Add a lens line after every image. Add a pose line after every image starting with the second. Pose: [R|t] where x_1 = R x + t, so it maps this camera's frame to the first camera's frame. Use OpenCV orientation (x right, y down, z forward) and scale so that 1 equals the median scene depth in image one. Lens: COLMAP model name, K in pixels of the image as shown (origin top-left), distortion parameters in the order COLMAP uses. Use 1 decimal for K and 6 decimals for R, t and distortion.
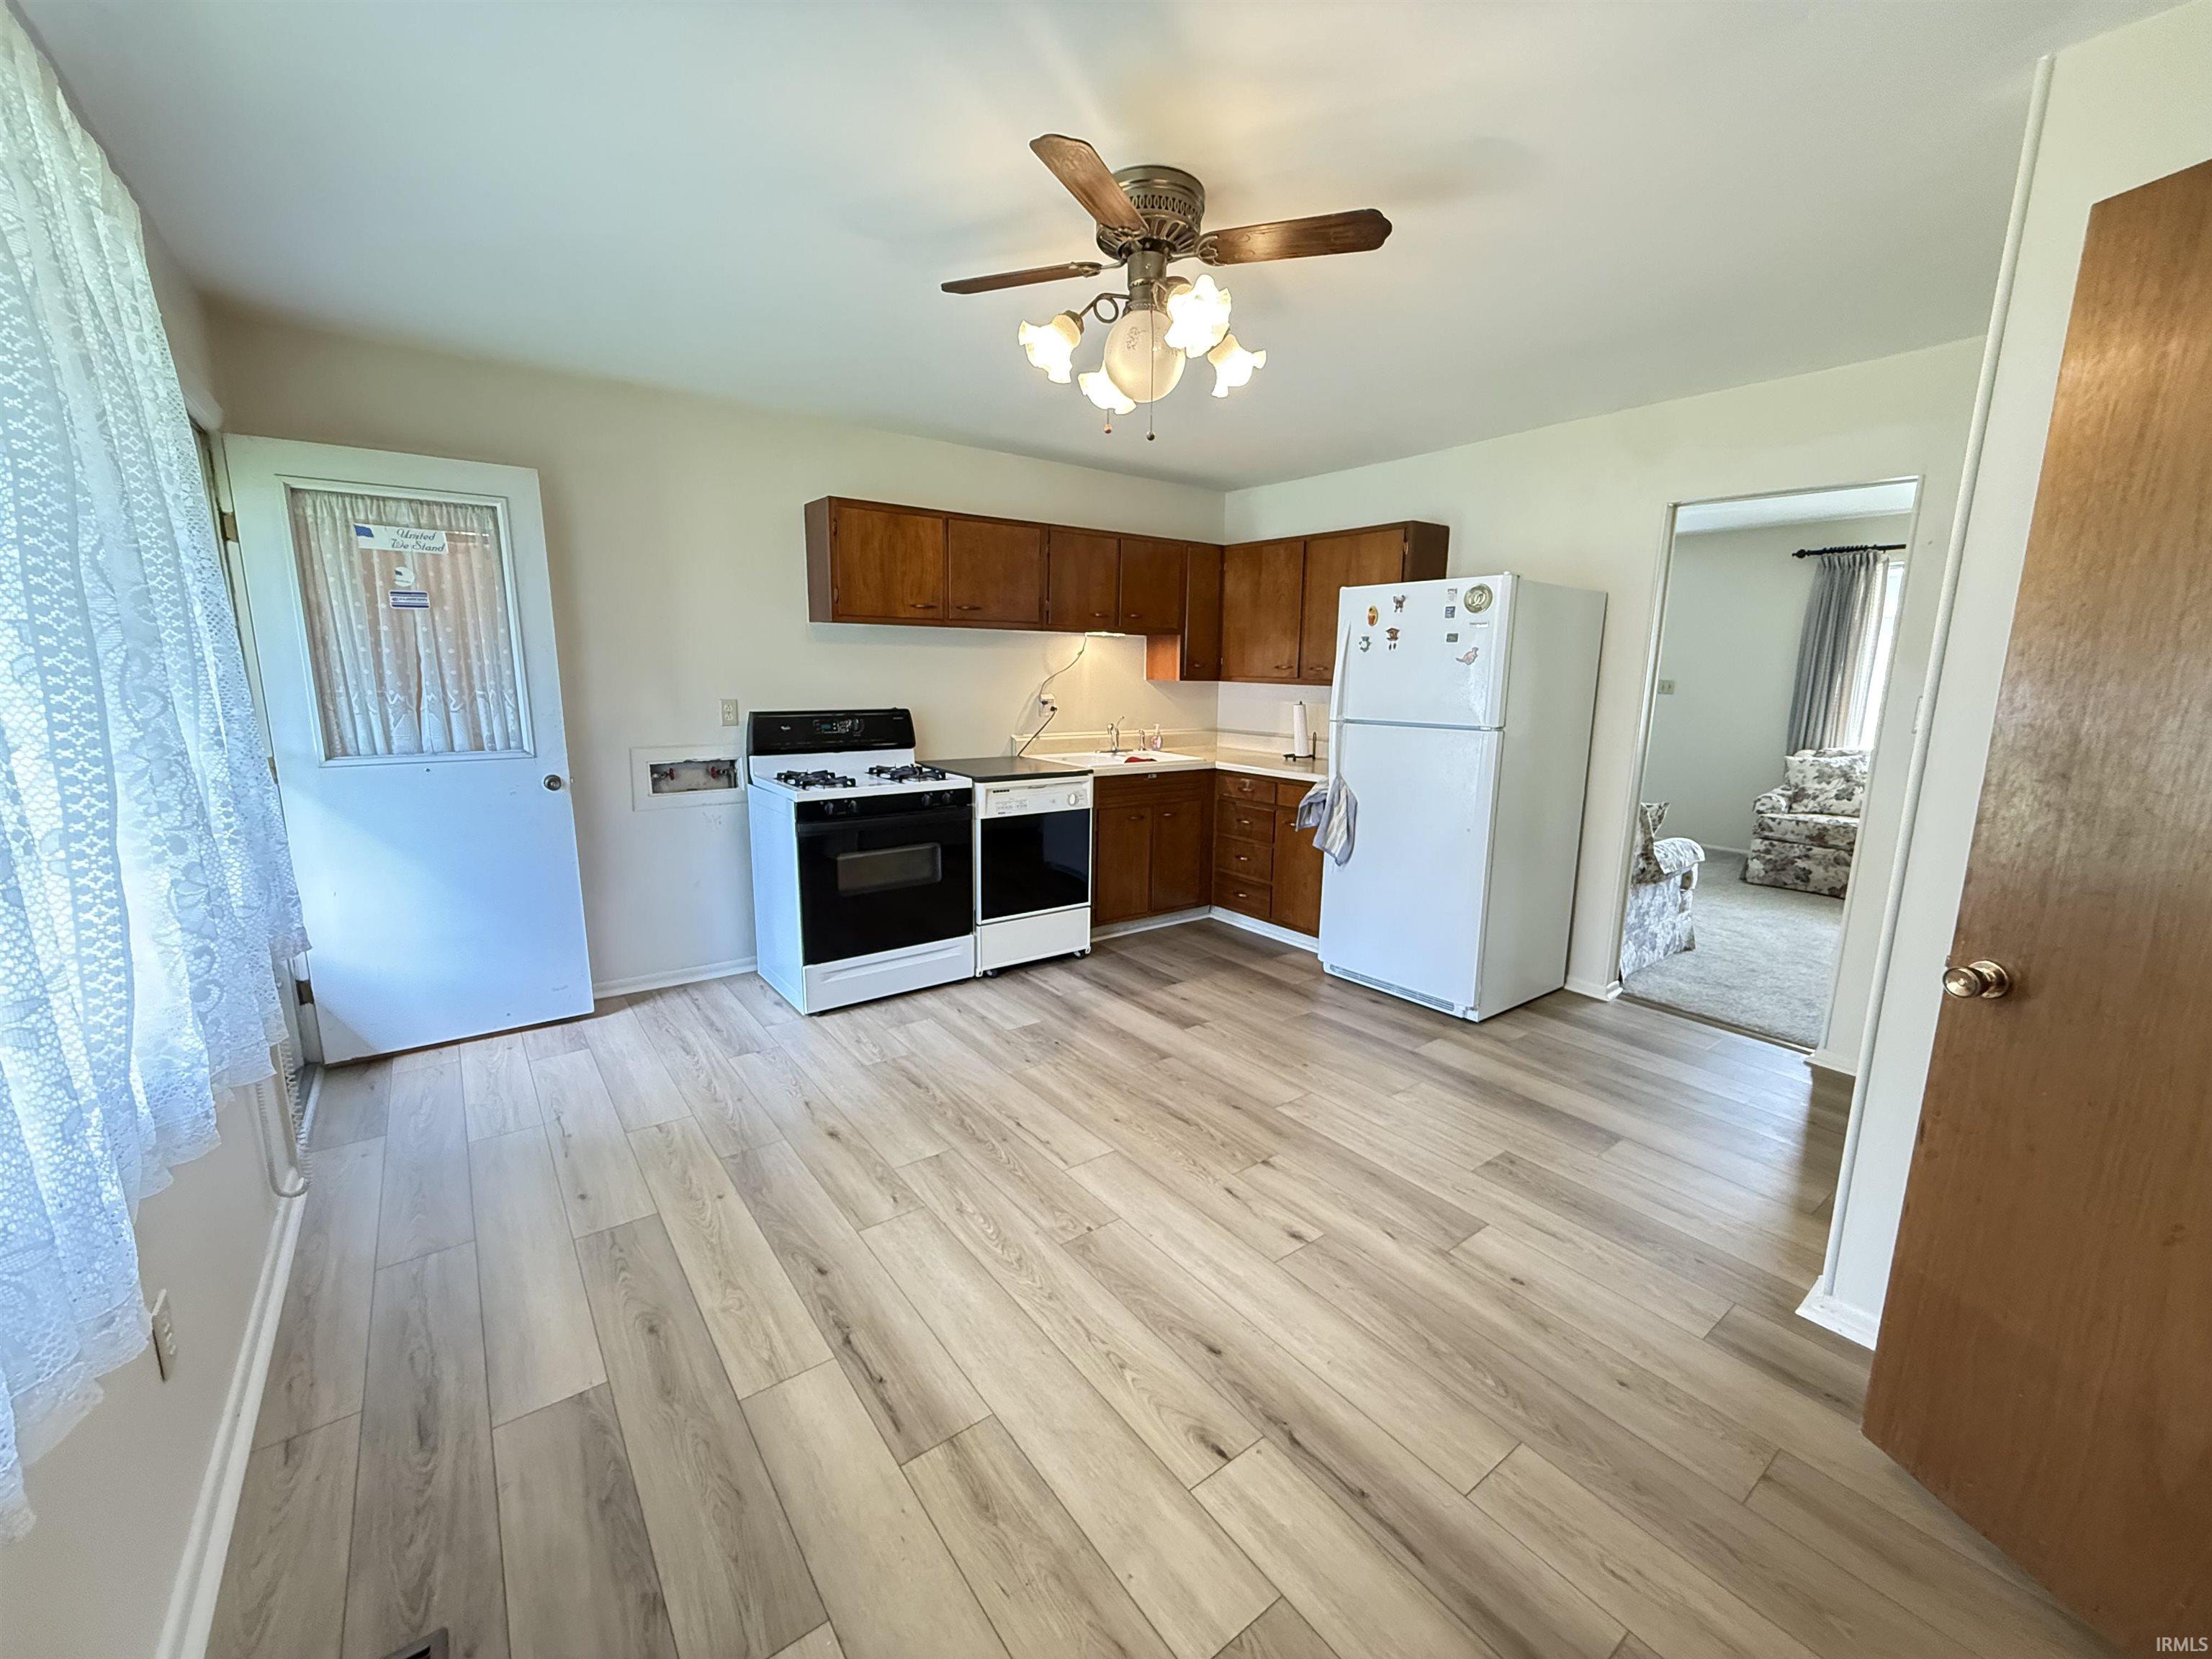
lens RADIAL K [[883.8, 0, 1095.9], [0, 883.8, 829.0], [0, 0, 1]] dist [0.000365, 0.000630]
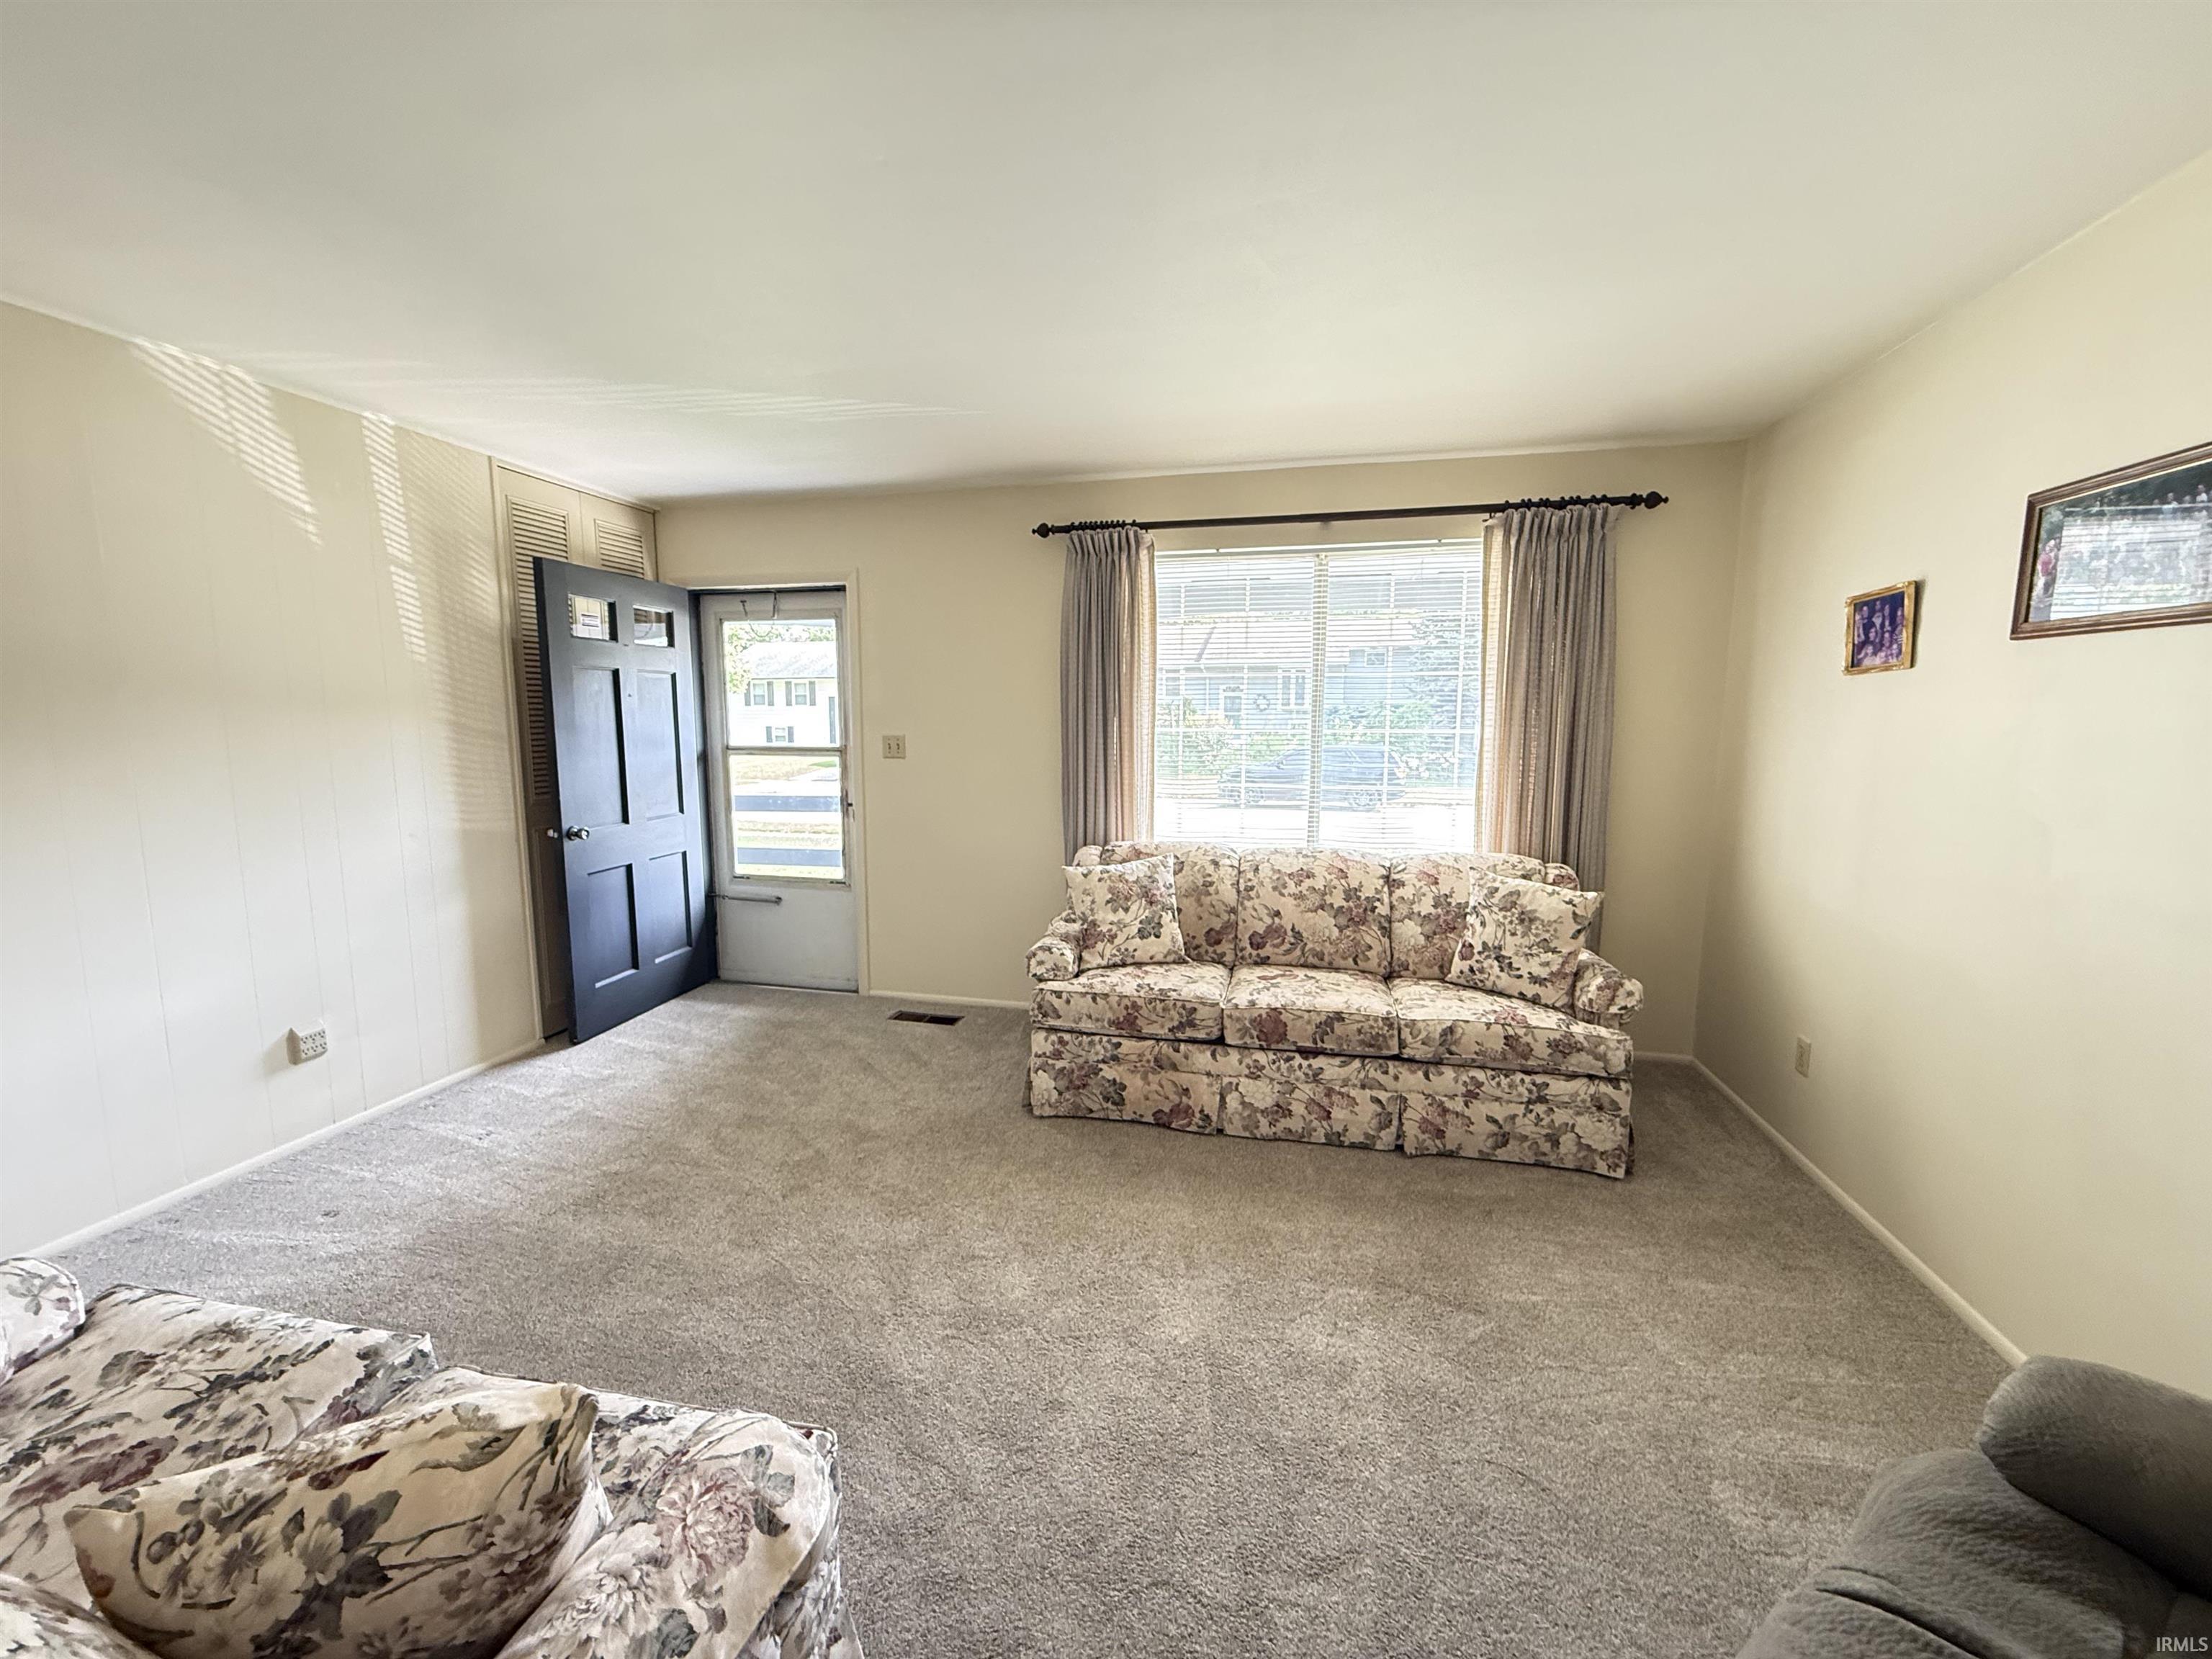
lens RADIAL K [[883.8, 0, 1095.3], [0, 883.8, 823.8], [0, 0, 1]] dist [0.000365, 0.000630]
pose [[0.769391, -0.082835, 0.633384, 0.456989], [0.121193, 0.992476, -0.017419, -0.101639], [-0.627176, 0.090164, 0.773641, 0.567503]]
